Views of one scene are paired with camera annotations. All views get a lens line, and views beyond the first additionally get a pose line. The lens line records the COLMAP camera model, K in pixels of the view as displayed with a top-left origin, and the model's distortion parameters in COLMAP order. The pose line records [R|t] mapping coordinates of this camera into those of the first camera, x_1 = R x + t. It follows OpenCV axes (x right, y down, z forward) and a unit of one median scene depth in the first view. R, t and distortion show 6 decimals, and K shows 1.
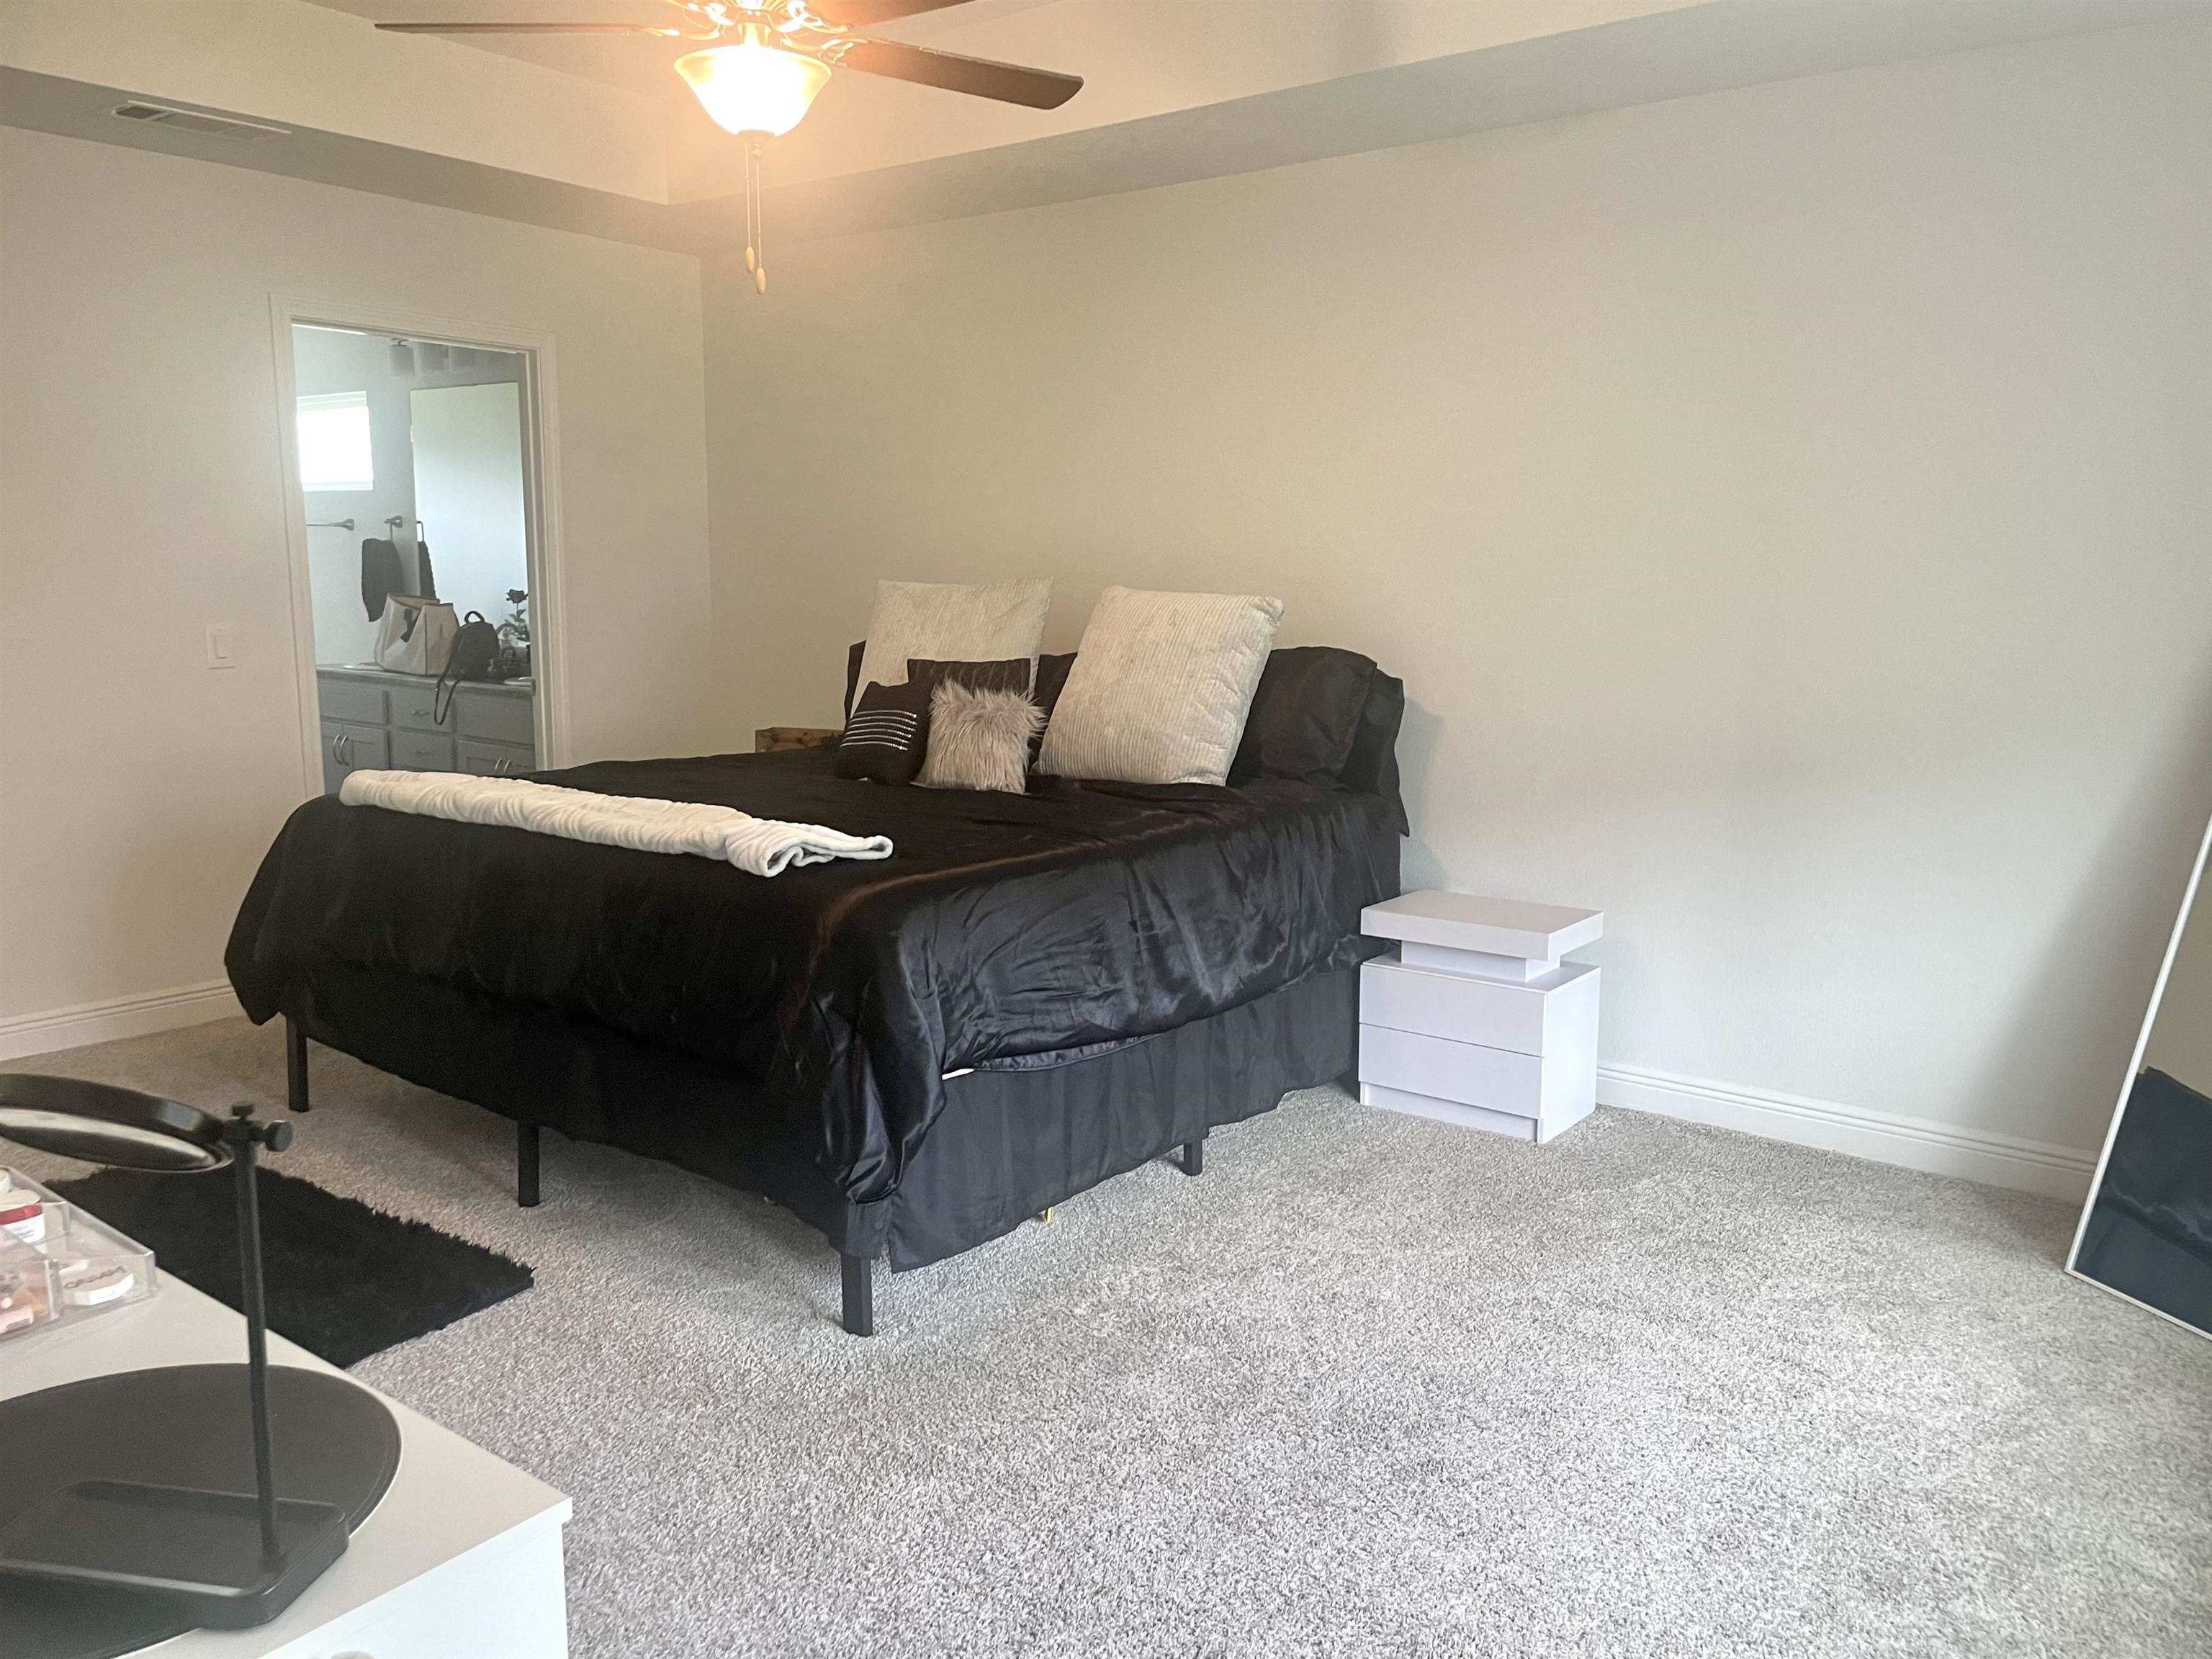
lens RADIAL K [[1664.2, 0, 1108.4], [0, 1664.2, 827.7], [0, 0, 1]] dist [-0.002004, -0.013582]
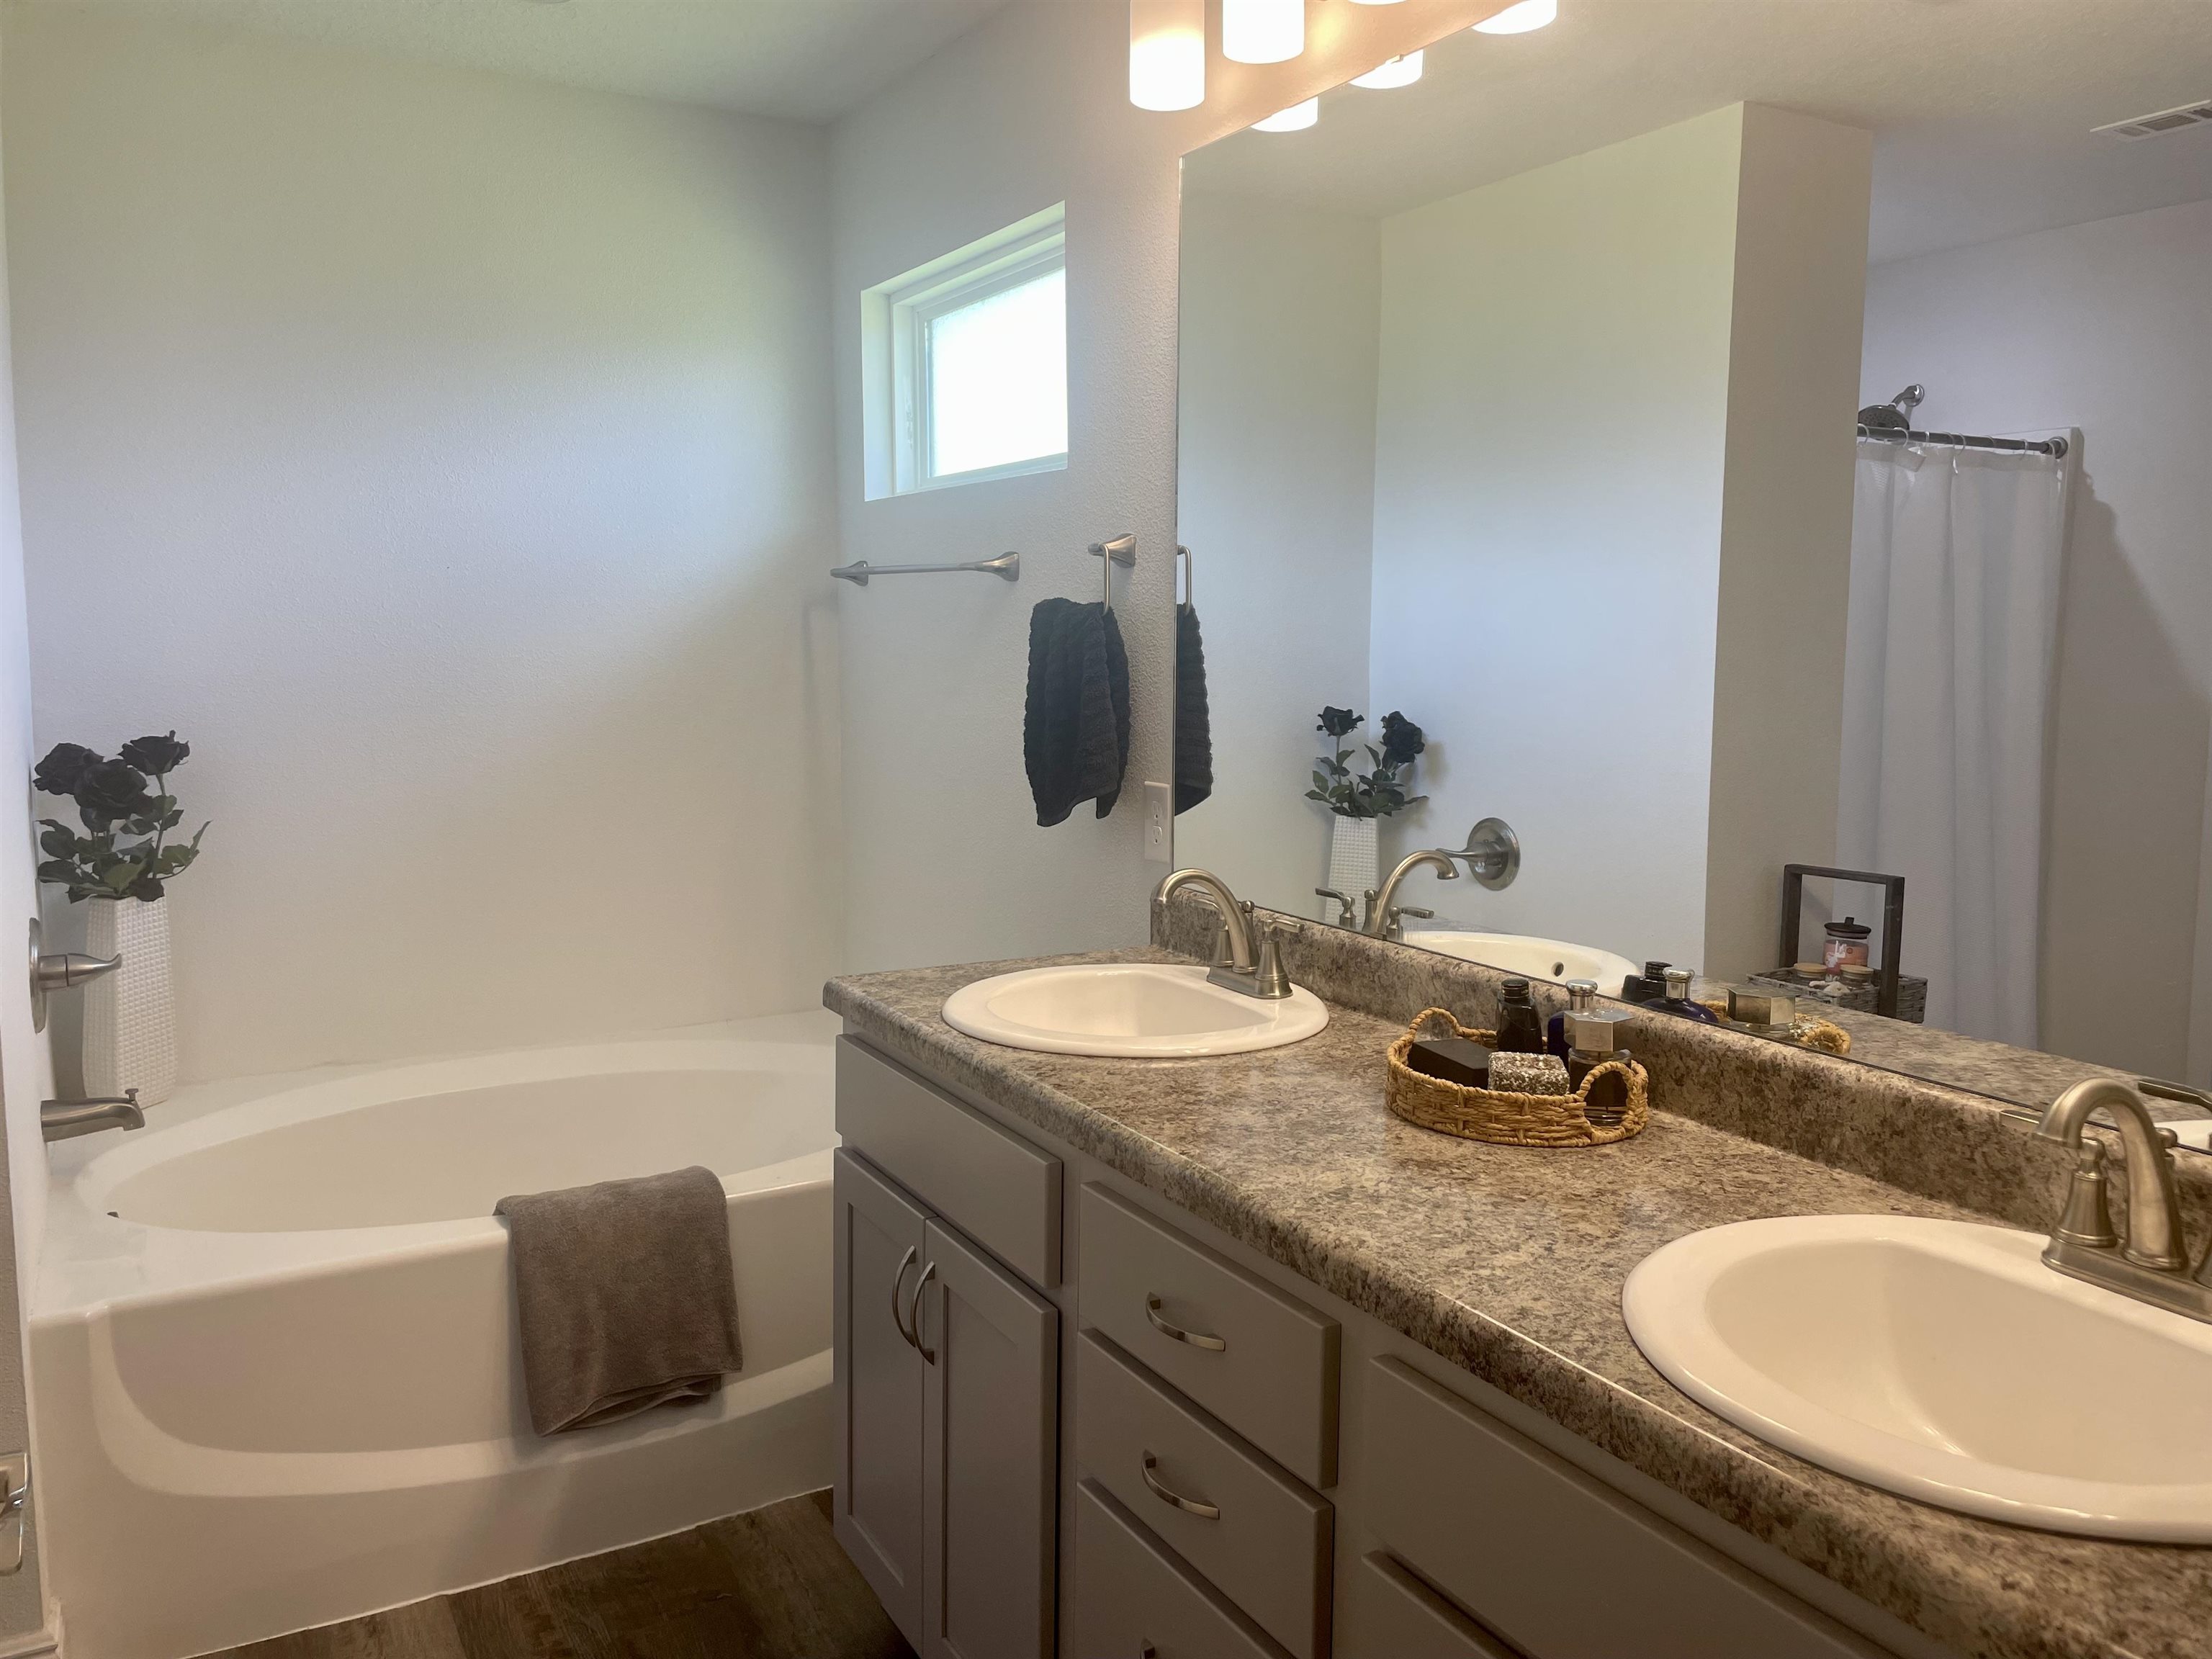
lens RADIAL K [[1664.2, 0, 1103.5], [0, 1664.2, 827.2], [0, 0, 1]] dist [-0.002004, -0.013582]
pose [[0.929938, 0.036617, -0.365890, -0.248149], [-0.048517, 0.998549, -0.023378, -0.096517], [0.364503, 0.039492, 0.930365, 0.554569]]
